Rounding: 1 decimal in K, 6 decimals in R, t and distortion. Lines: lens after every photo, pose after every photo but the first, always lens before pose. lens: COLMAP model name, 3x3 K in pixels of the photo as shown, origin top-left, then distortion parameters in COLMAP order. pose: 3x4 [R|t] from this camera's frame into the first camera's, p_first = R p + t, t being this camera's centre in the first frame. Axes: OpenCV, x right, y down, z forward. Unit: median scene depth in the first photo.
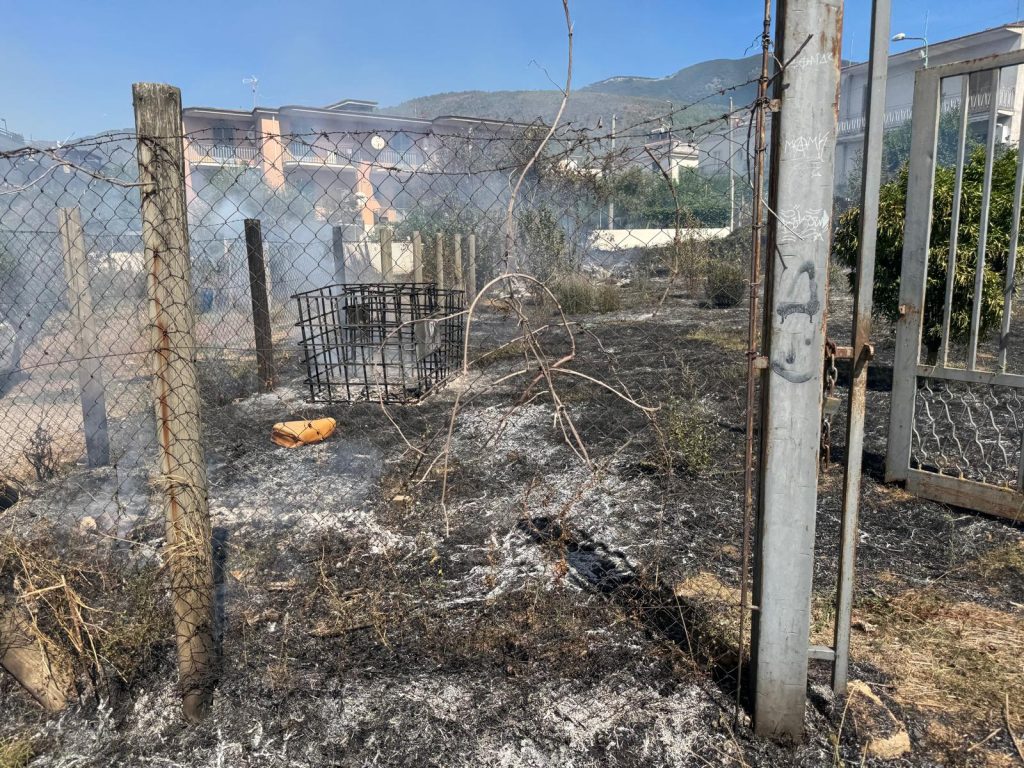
lens RADIAL K [[701.1, 0, 495.1], [0, 701.1, 375.1], [0, 0, 1]] dist [0.047903, -0.070139]
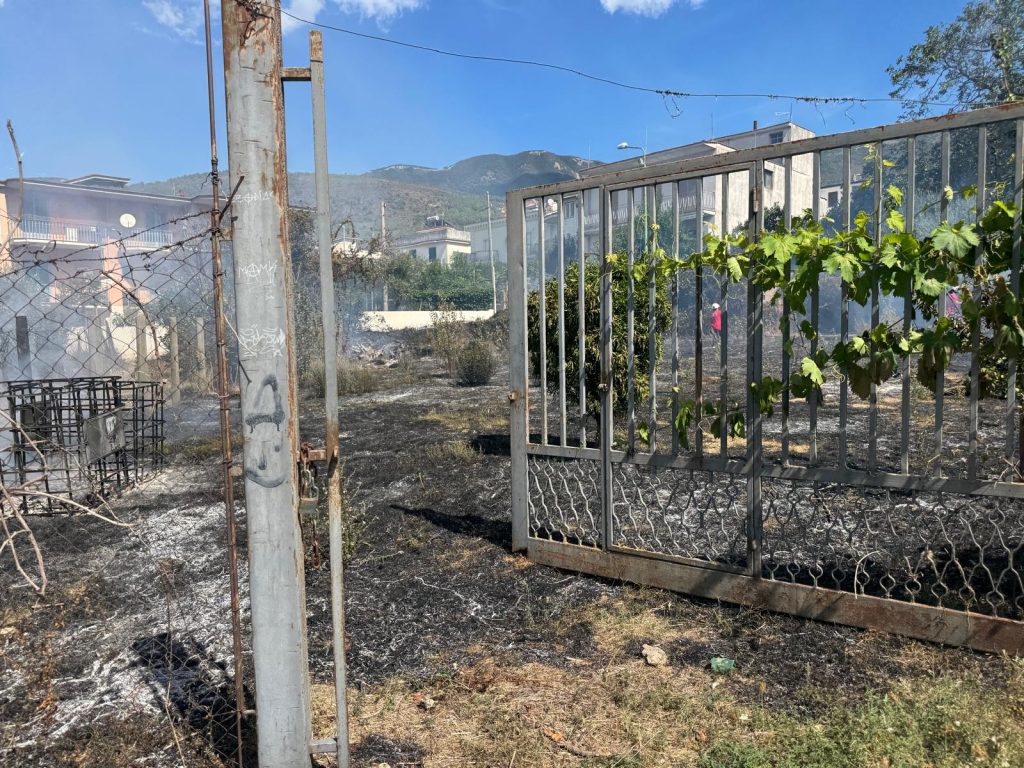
lens RADIAL K [[701.1, 0, 509.5], [0, 701.1, 376.0], [0, 0, 1]] dist [0.047903, -0.070139]
pose [[0.951677, -0.034396, 0.305168, 0.157556], [0.067329, 0.992901, -0.098057, -0.009702], [-0.299629, 0.113865, 0.947237, -0.046436]]
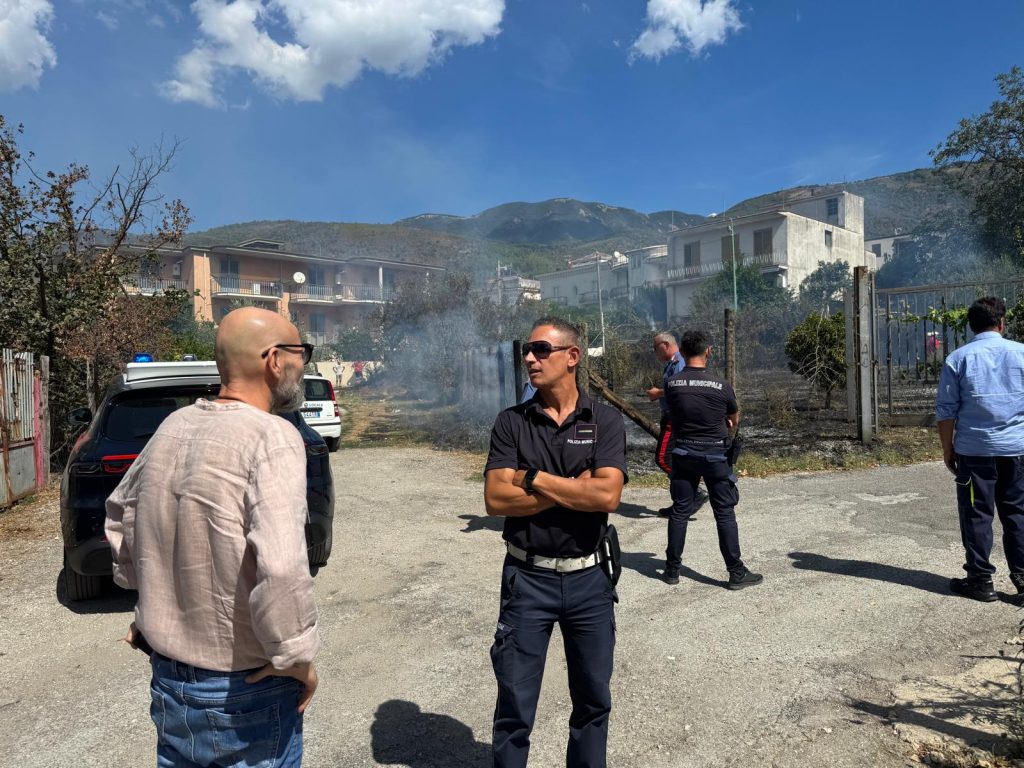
lens RADIAL K [[701.1, 0, 501.8], [0, 701.1, 376.7], [0, 0, 1]] dist [0.047903, -0.070139]
pose [[0.963563, -0.018806, 0.266818, -1.195278], [0.063649, 0.984993, -0.160430, 0.251225], [-0.259797, 0.171567, 0.950300, -1.085109]]
